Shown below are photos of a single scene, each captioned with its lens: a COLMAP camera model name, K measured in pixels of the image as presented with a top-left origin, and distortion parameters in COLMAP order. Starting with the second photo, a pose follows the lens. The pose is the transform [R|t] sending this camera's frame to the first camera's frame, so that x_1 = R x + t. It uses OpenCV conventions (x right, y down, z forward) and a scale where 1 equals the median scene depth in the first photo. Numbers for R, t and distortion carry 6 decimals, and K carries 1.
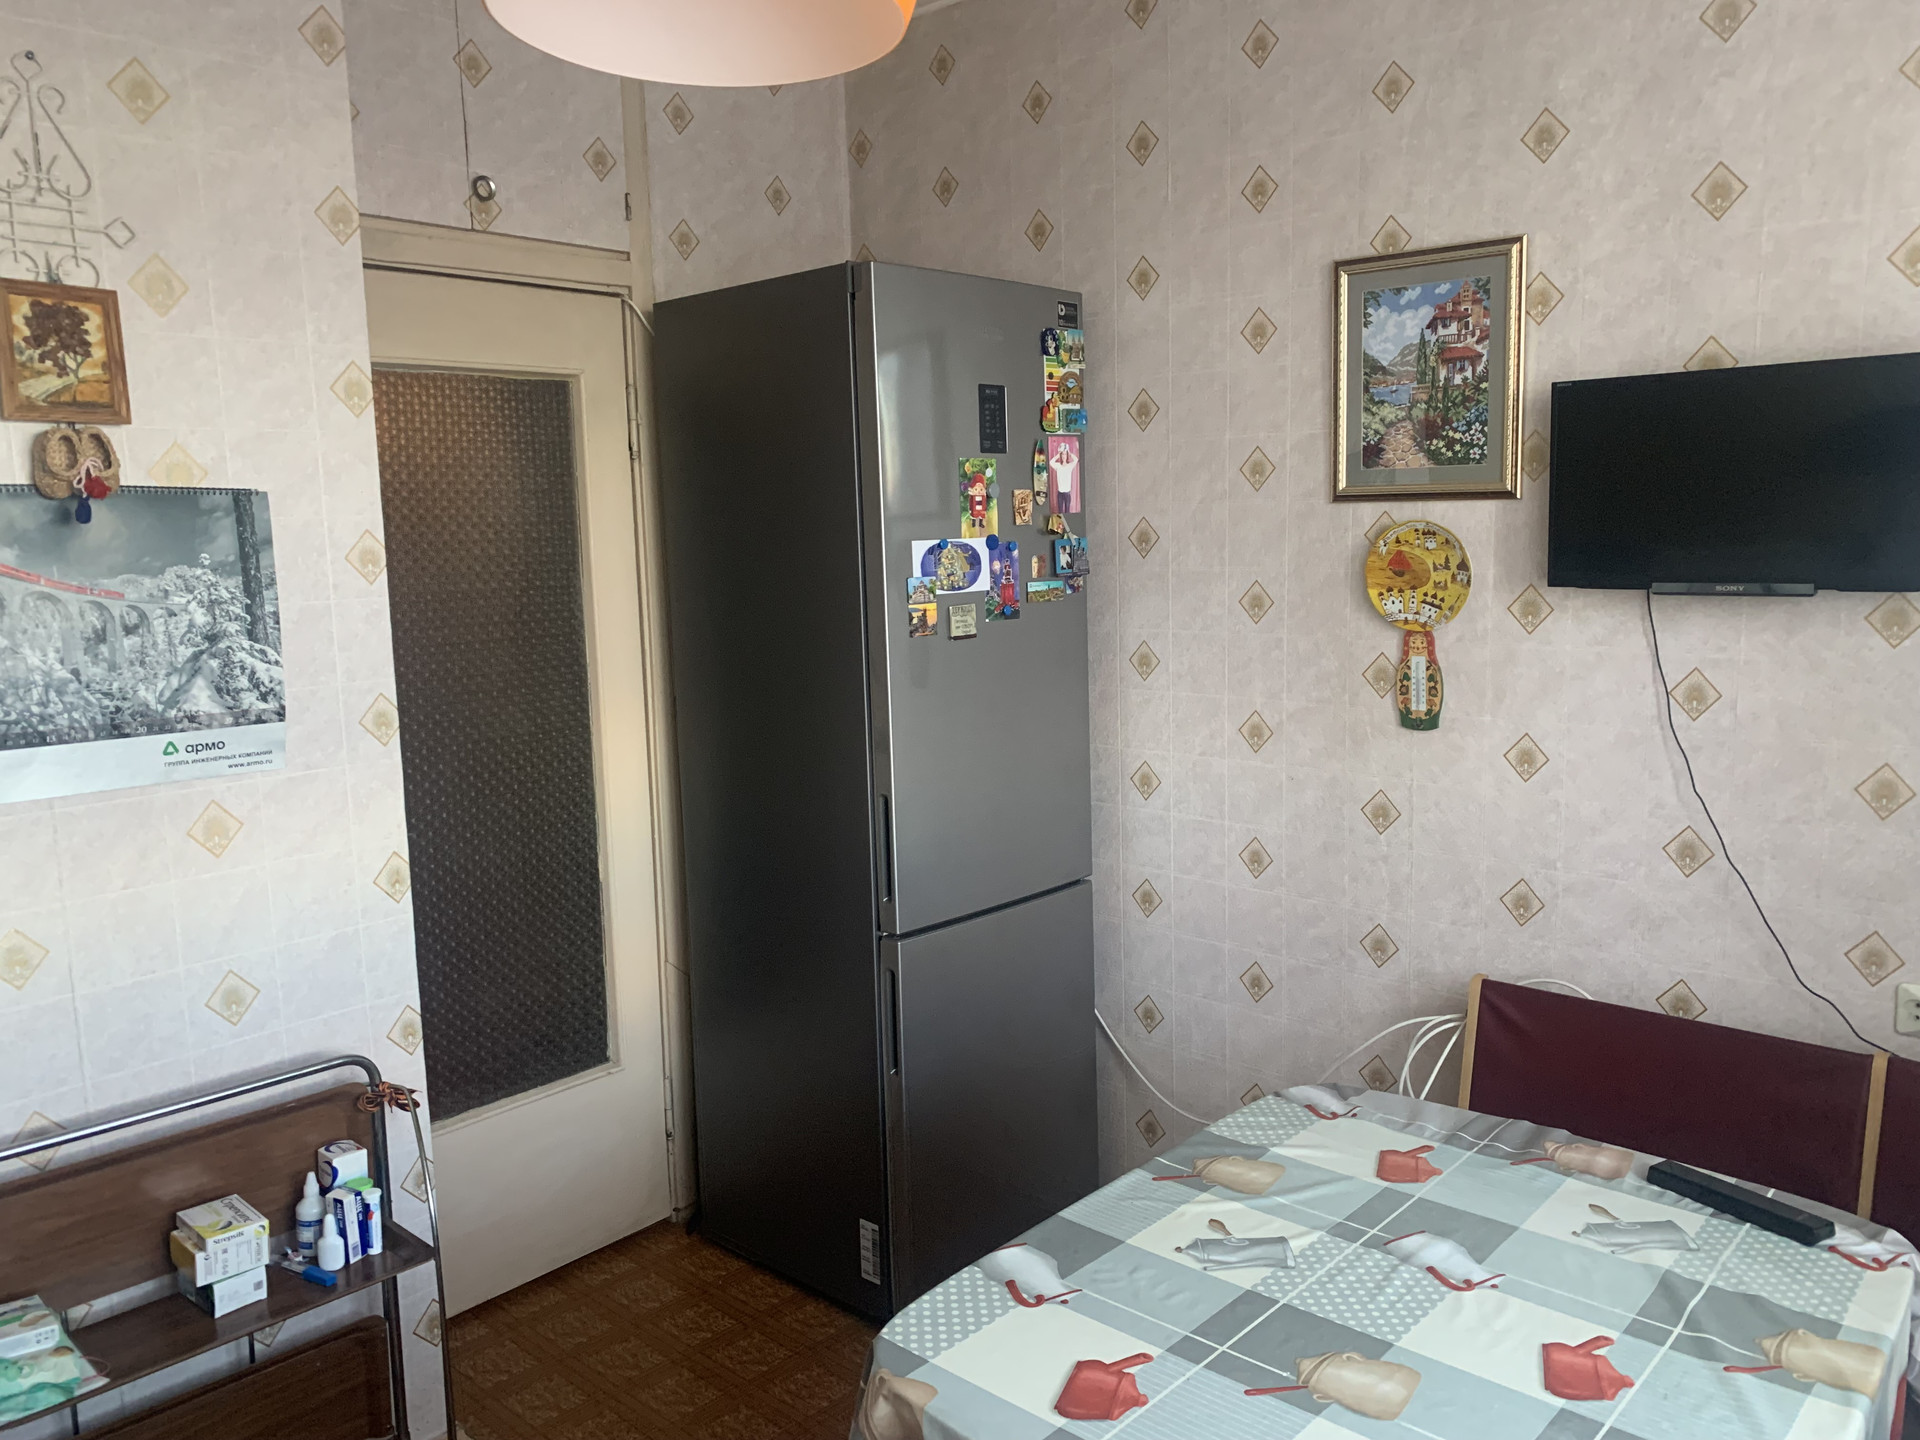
lens RADIAL K [[1484.7, 0, 980.4], [0, 1484.7, 712.0], [0, 0, 1]] dist [0.036495, -0.037577]
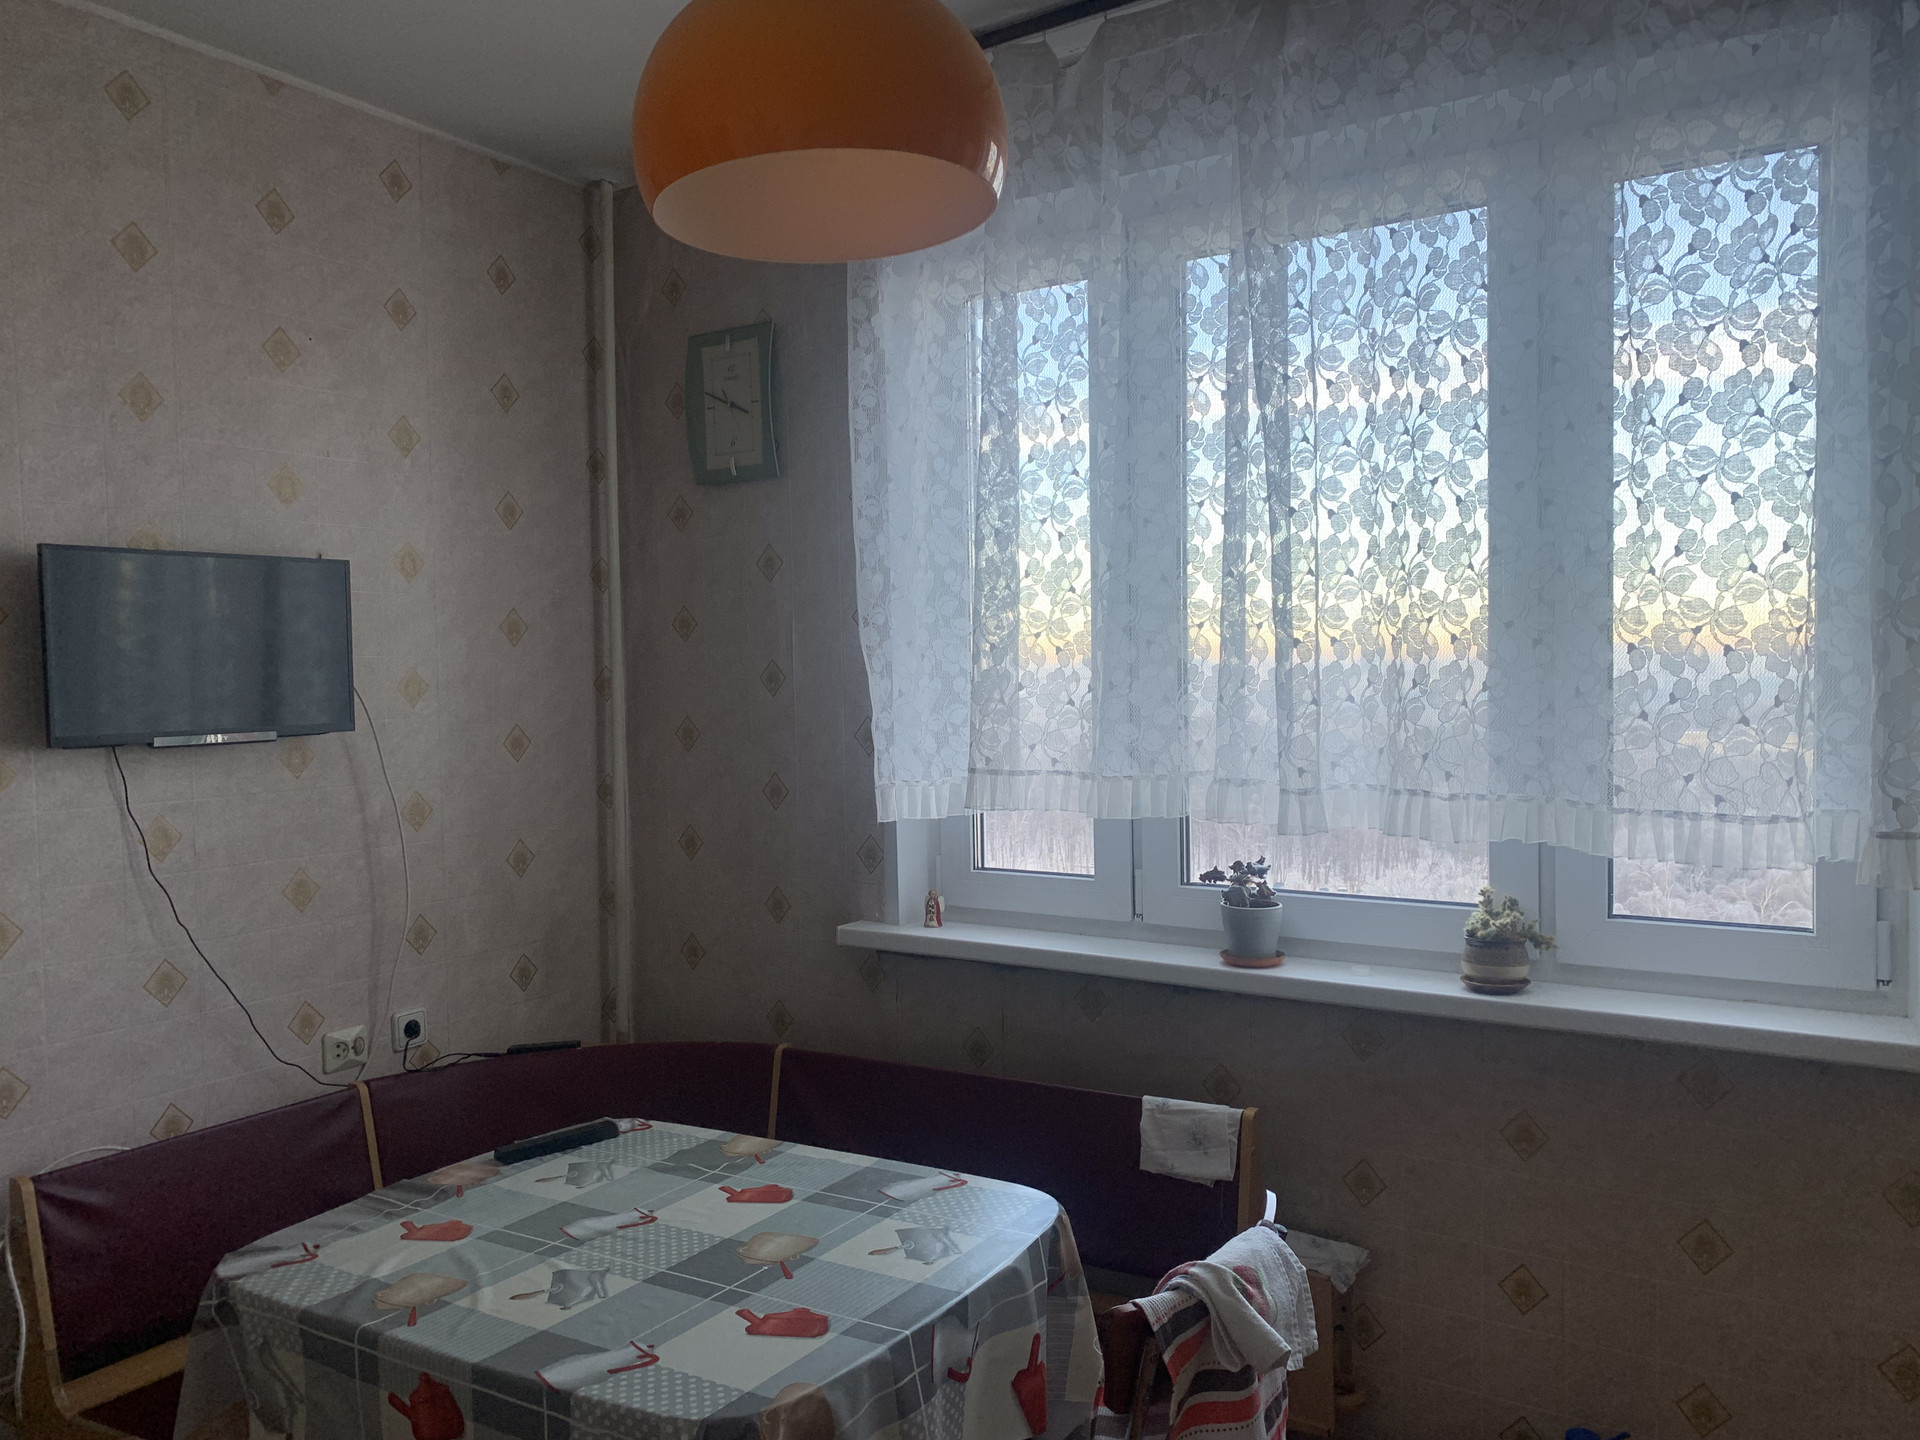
lens RADIAL K [[1484.7, 0, 963.0], [0, 1484.7, 727.7], [0, 0, 1]] dist [0.036495, -0.037577]
pose [[-0.160245, -0.010443, 0.987022, -0.738863], [0.157015, 0.986942, 0.035934, -0.040935], [-0.974509, 0.160736, -0.156513, 0.607436]]
